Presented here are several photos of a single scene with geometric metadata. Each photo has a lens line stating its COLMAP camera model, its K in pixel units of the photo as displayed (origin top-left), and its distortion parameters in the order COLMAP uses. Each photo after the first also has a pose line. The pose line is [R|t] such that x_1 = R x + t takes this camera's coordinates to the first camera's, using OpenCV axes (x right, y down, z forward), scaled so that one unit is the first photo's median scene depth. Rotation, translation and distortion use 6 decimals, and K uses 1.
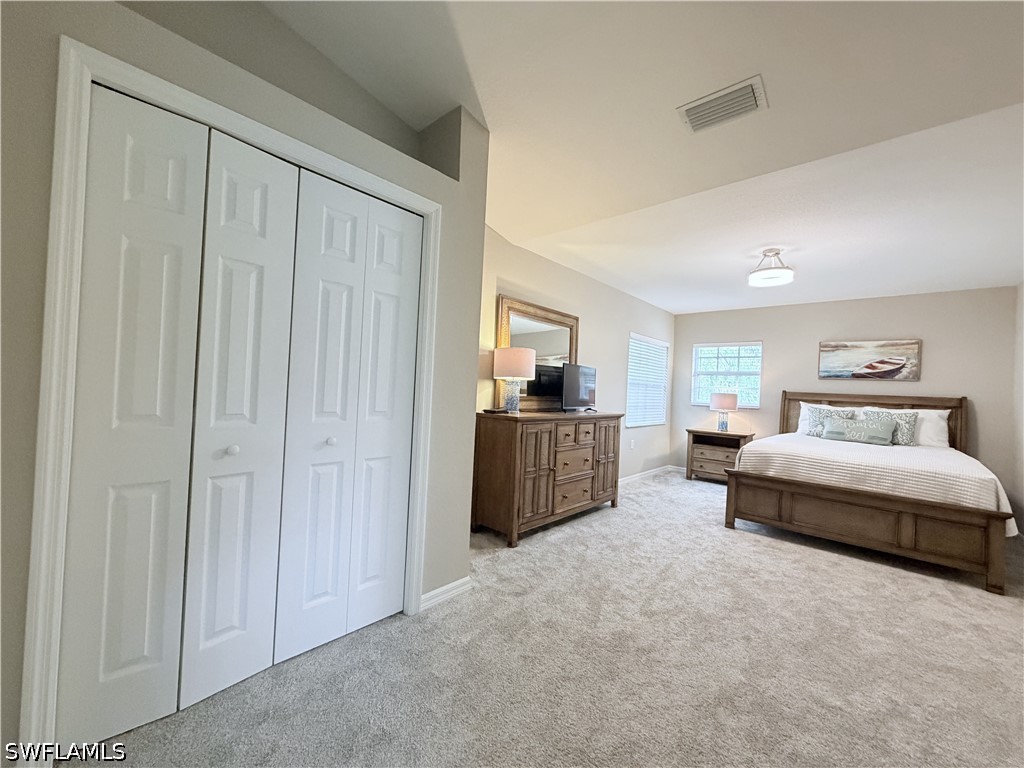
lens RADIAL K [[407.6, 0, 508.9], [0, 407.6, 384.1], [0, 0, 1]] dist [0.001398, 0.000576]
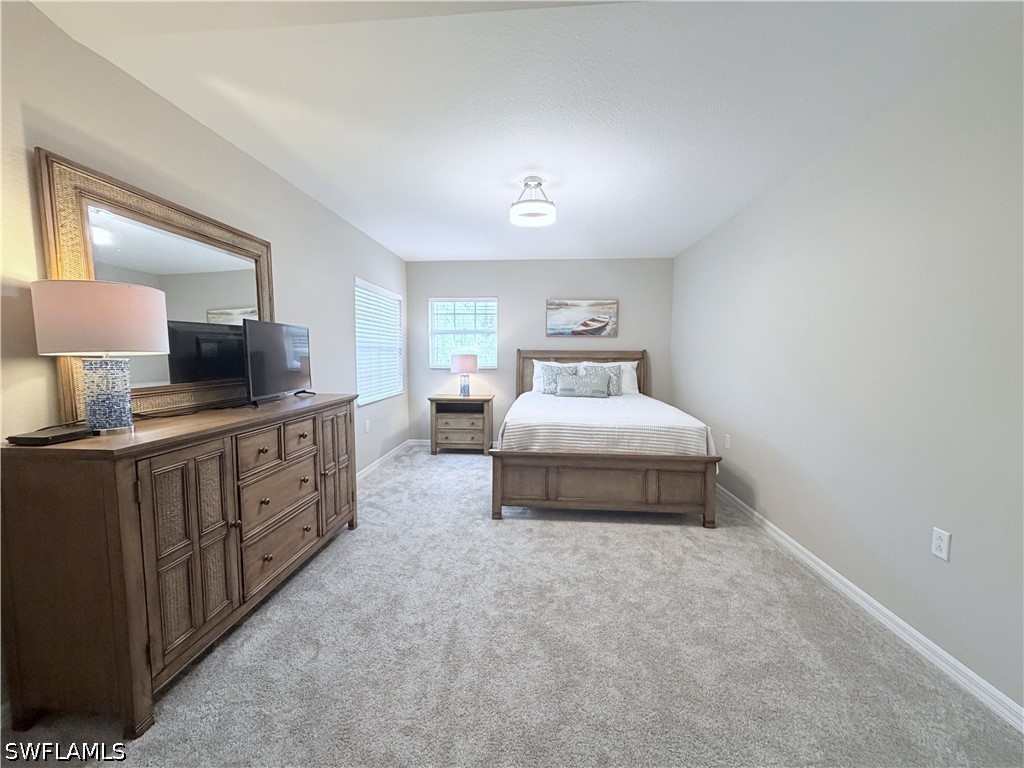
lens RADIAL K [[407.6, 0, 508.9], [0, 407.6, 384.1], [0, 0, 1]] dist [0.001398, 0.000576]
pose [[0.787433, -0.091316, 0.609599, 0.074882], [0.026848, 0.993108, 0.114085, -0.018601], [-0.615816, -0.073467, 0.784458, 0.352128]]
